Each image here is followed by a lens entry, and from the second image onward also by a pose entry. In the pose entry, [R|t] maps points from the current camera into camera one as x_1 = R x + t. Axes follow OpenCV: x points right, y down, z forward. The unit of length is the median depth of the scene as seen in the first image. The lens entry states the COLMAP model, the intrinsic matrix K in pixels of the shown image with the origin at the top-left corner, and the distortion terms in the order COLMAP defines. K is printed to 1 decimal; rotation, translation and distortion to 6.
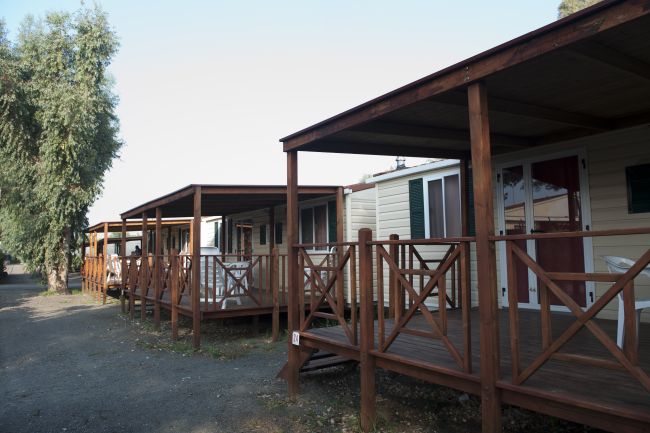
lens RADIAL K [[493.8, 0, 325.0], [0, 493.8, 216.5], [0, 0, 1]] dist [-0.055803, -0.001591]
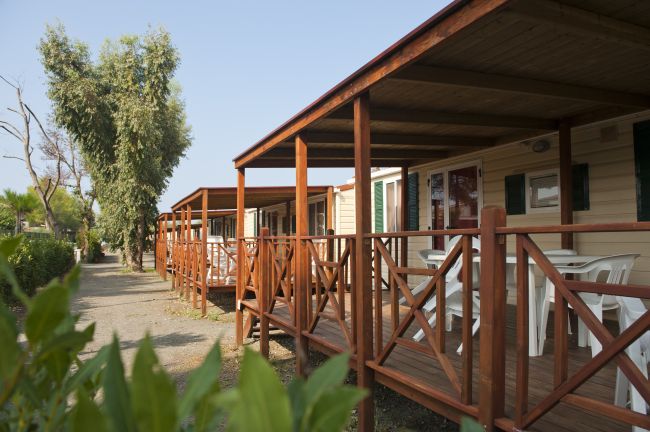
lens RADIAL K [[493.8, 0, 325.0], [0, 493.8, 216.0], [0, 0, 1]] dist [-0.055803, -0.001591]
pose [[0.983197, 0.006025, -0.182450, 0.148828], [-0.001074, 0.999629, 0.027224, -0.013524], [0.182546, -0.026571, 0.982838, -0.109298]]
